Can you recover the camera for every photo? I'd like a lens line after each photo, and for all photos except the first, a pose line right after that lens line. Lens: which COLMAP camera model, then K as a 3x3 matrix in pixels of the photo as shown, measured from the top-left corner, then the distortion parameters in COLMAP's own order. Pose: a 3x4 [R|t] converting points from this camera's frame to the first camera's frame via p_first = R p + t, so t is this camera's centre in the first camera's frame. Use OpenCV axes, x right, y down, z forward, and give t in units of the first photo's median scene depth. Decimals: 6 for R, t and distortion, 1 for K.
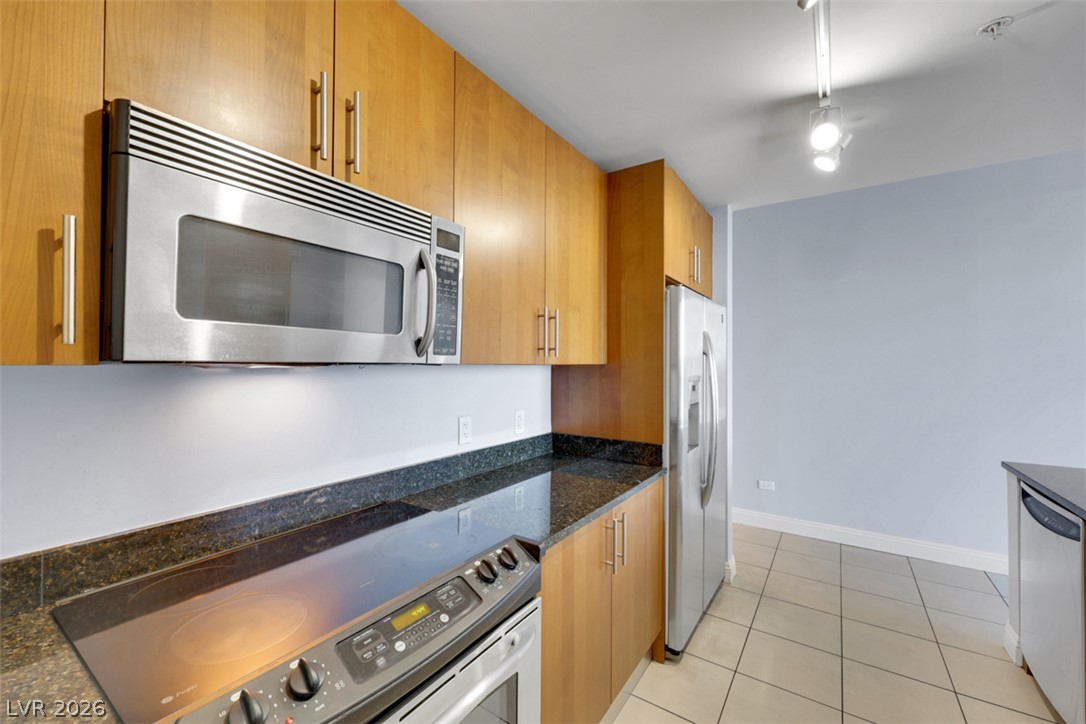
lens RADIAL K [[436.6, 0, 544.2], [0, 436.6, 360.6], [0, 0, 1]] dist [-0.000830, -0.000359]
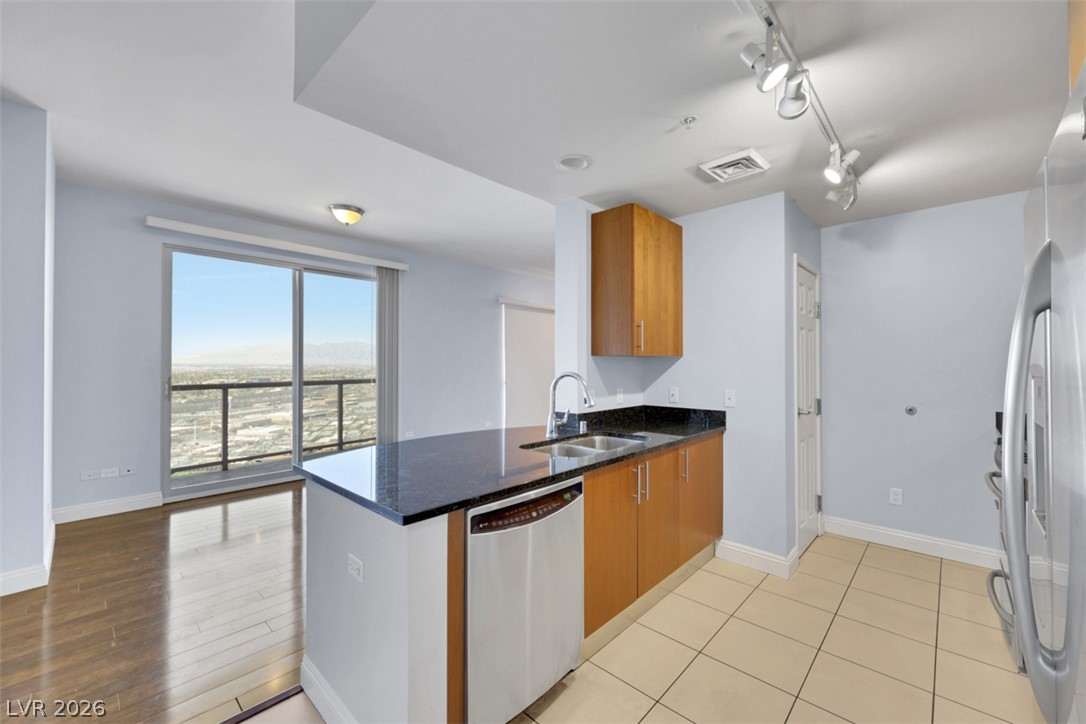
lens RADIAL K [[436.6, 0, 541.3], [0, 436.6, 361.3], [0, 0, 1]] dist [-0.000830, -0.000359]
pose [[-0.987022, 0.002201, 0.160570, 0.782111], [-0.000015, 0.999905, -0.013799, 0.040143], [-0.160585, -0.013622, -0.986928, 1.525734]]
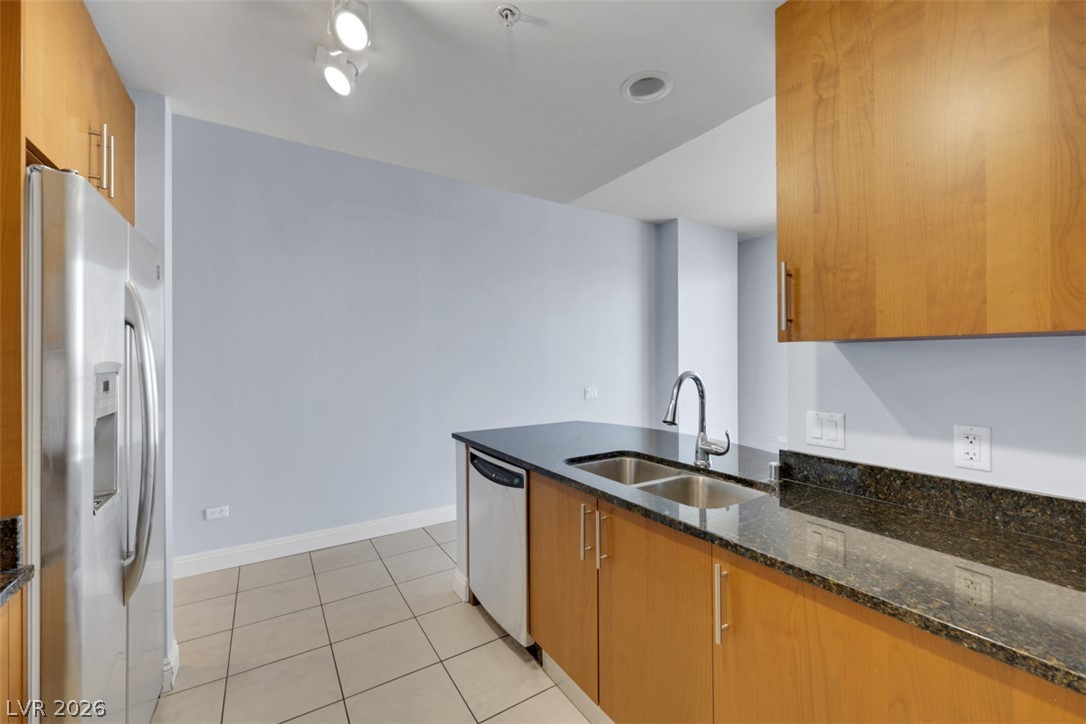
lens RADIAL K [[436.6, 0, 543.9], [0, 436.6, 358.5], [0, 0, 1]] dist [-0.000830, -0.000359]
pose [[0.397985, -0.002835, 0.917388, 0.071387], [-0.000133, 0.999995, 0.003147, 0.027233], [-0.917392, -0.001375, 0.397982, 0.306432]]
